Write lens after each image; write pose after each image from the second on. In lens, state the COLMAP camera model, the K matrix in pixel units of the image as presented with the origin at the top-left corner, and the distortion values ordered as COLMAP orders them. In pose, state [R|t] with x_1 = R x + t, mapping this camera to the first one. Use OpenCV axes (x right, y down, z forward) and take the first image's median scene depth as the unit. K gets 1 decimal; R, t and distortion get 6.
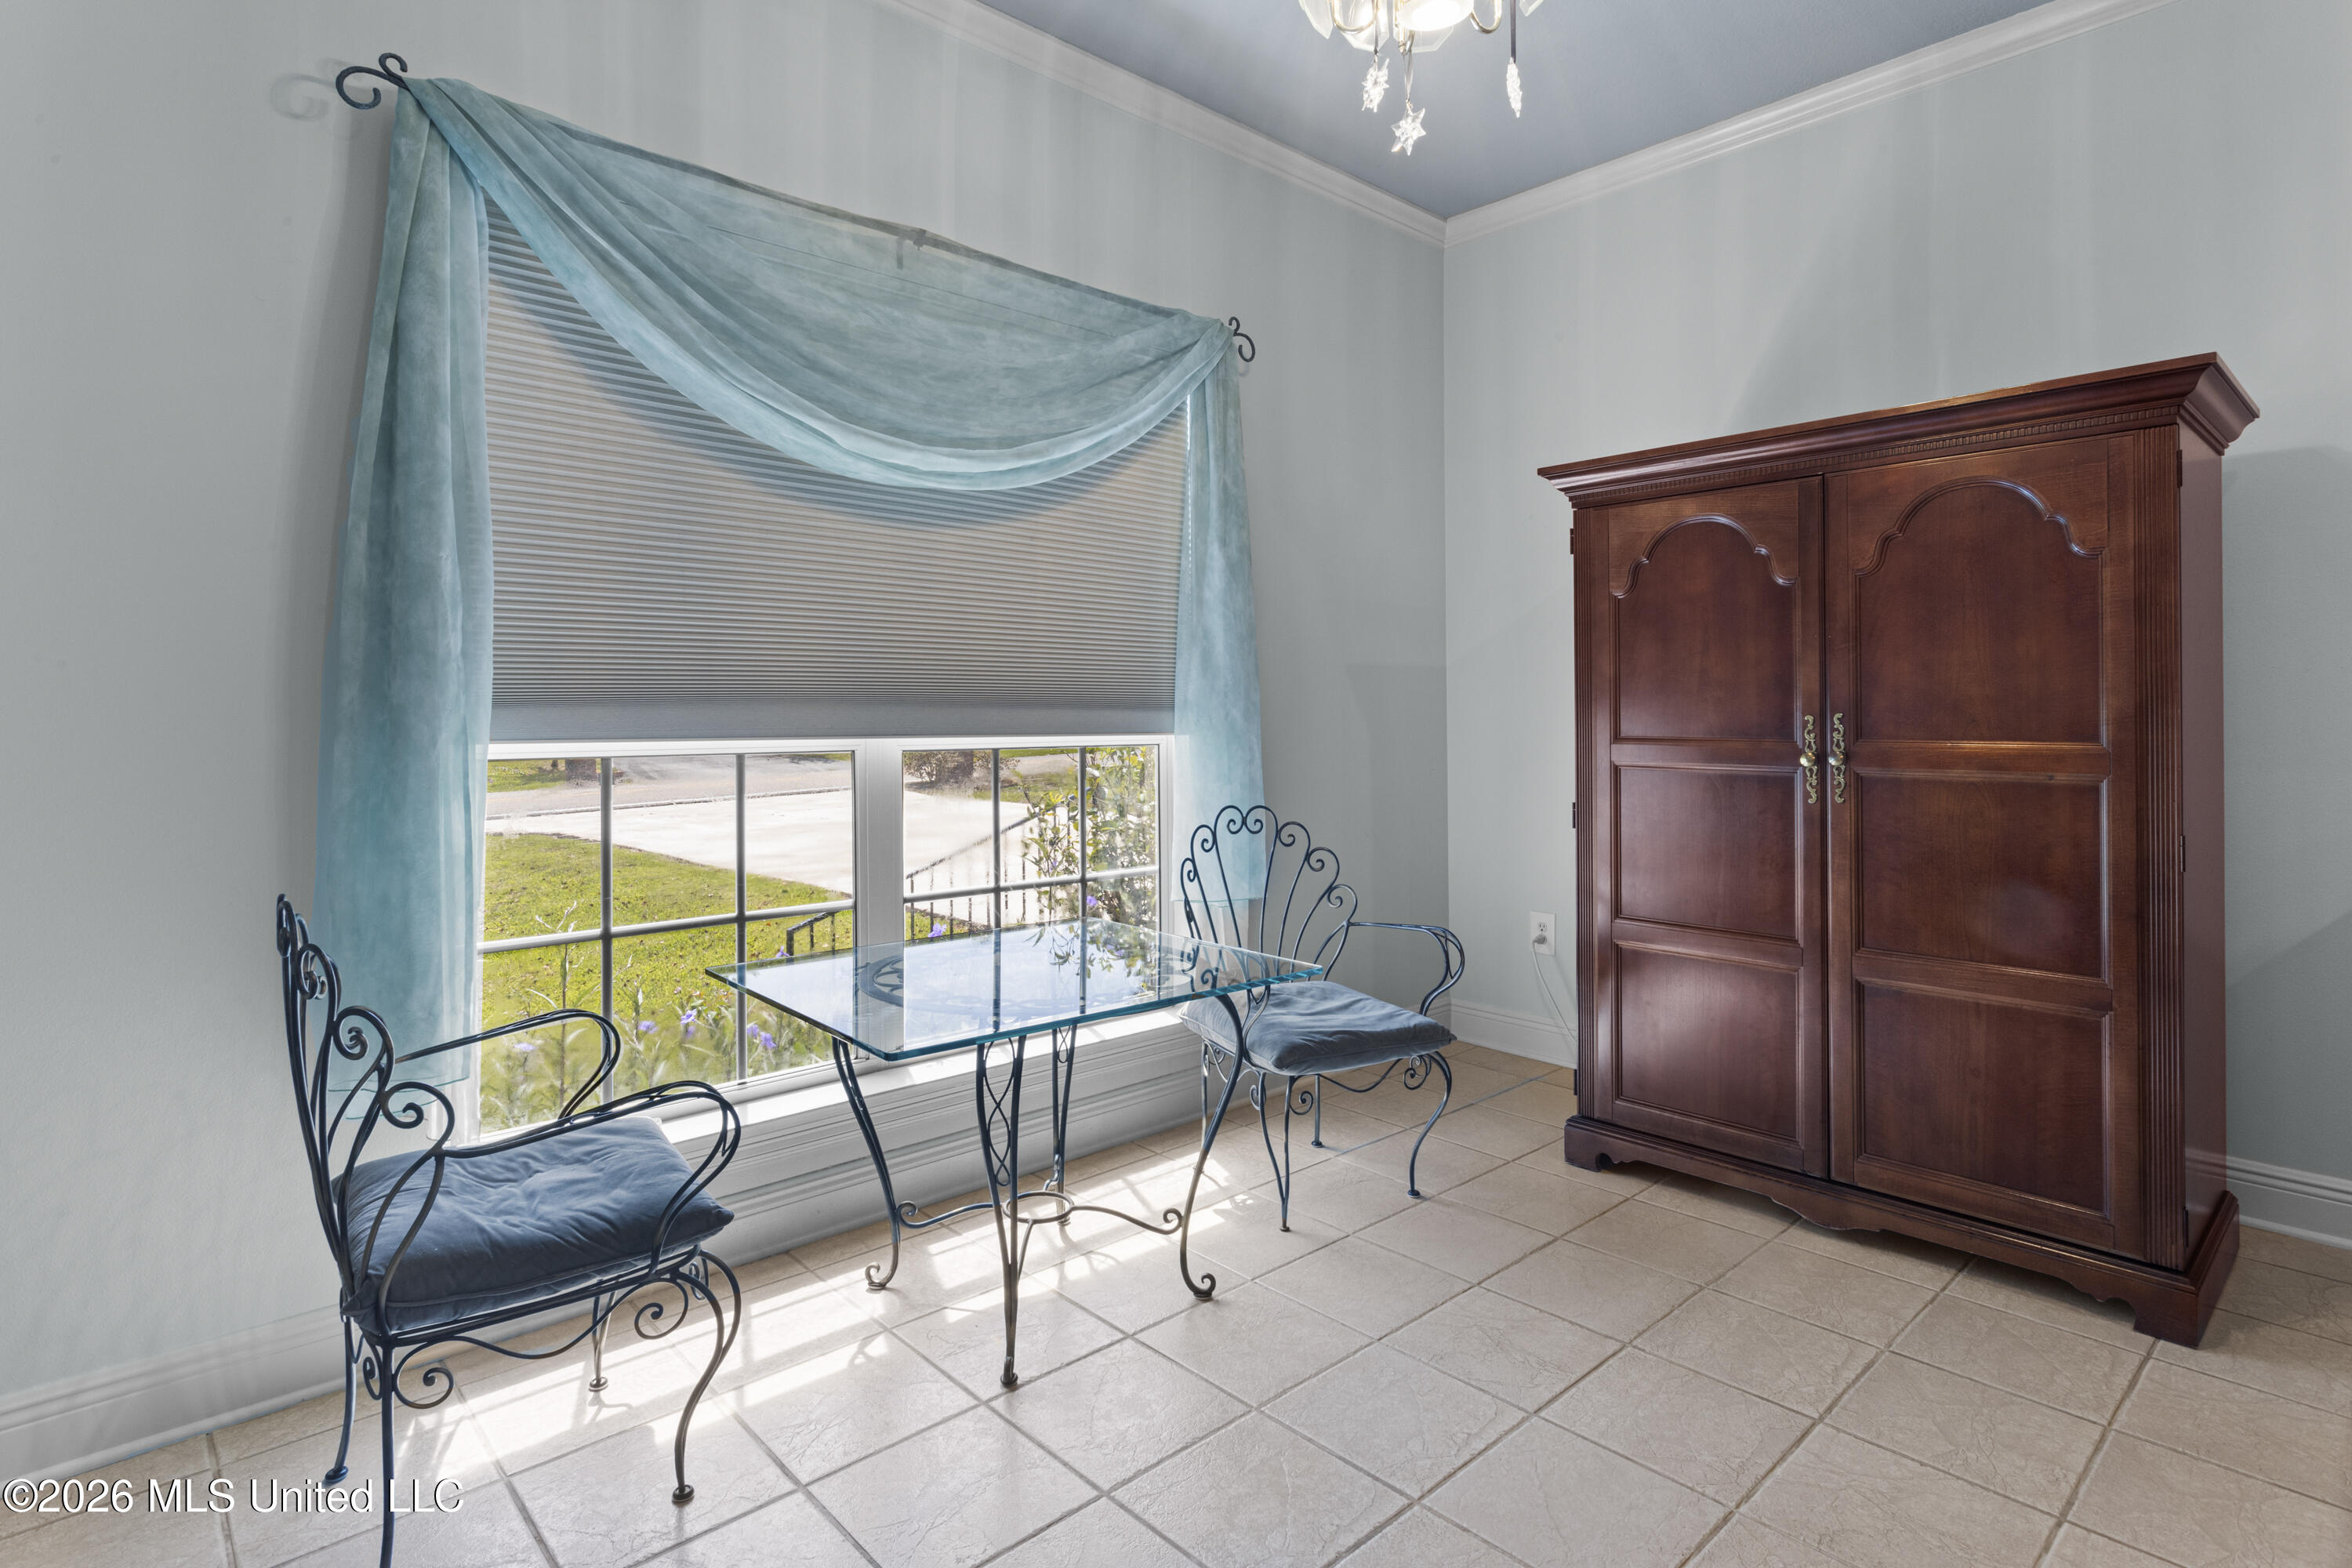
lens RADIAL K [[1197.7, 0, 1117.4], [0, 1197.7, 711.4], [0, 0, 1]] dist [-0.007579, 0.003958]
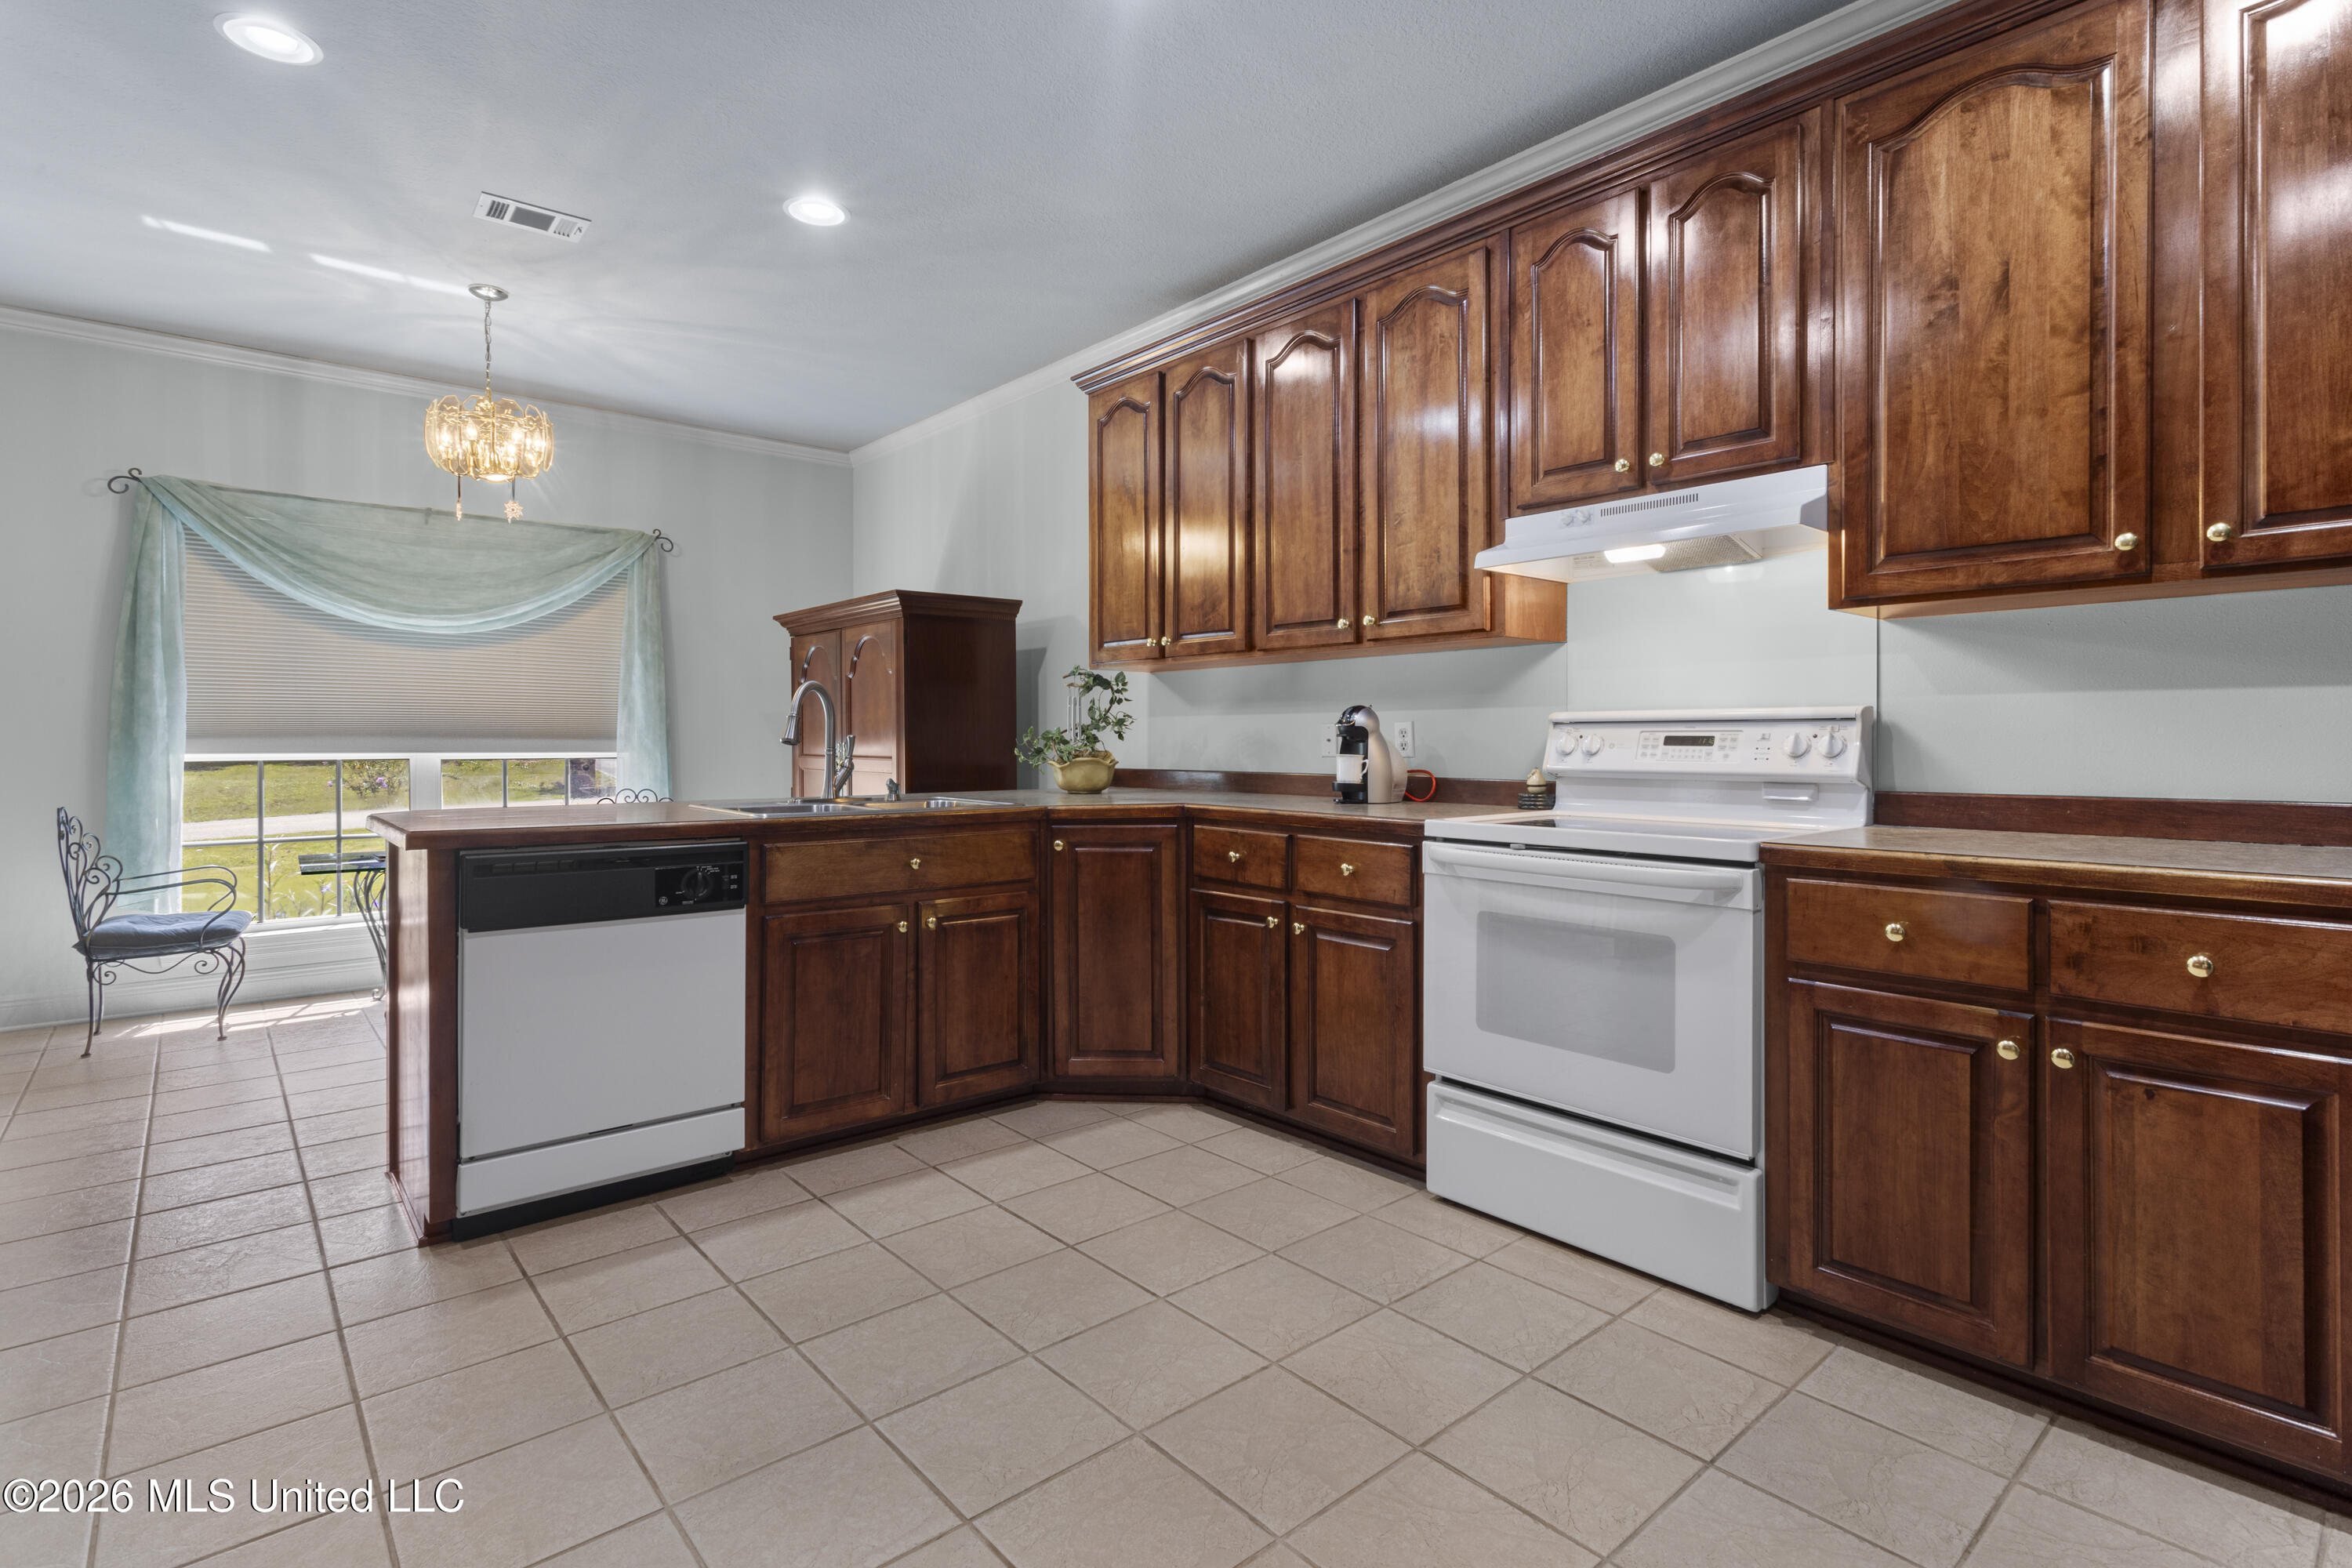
lens RADIAL K [[1134.9, 0, 1172.1], [0, 1134.9, 746.1], [0, 0, 1]] dist [0.002252, 0.000361]
pose [[0.998844, 0.000088, -0.048070, 1.457494], [0.000441, 0.999939, 0.011003, -0.011758], [0.048068, -0.011011, 0.998783, -1.094802]]
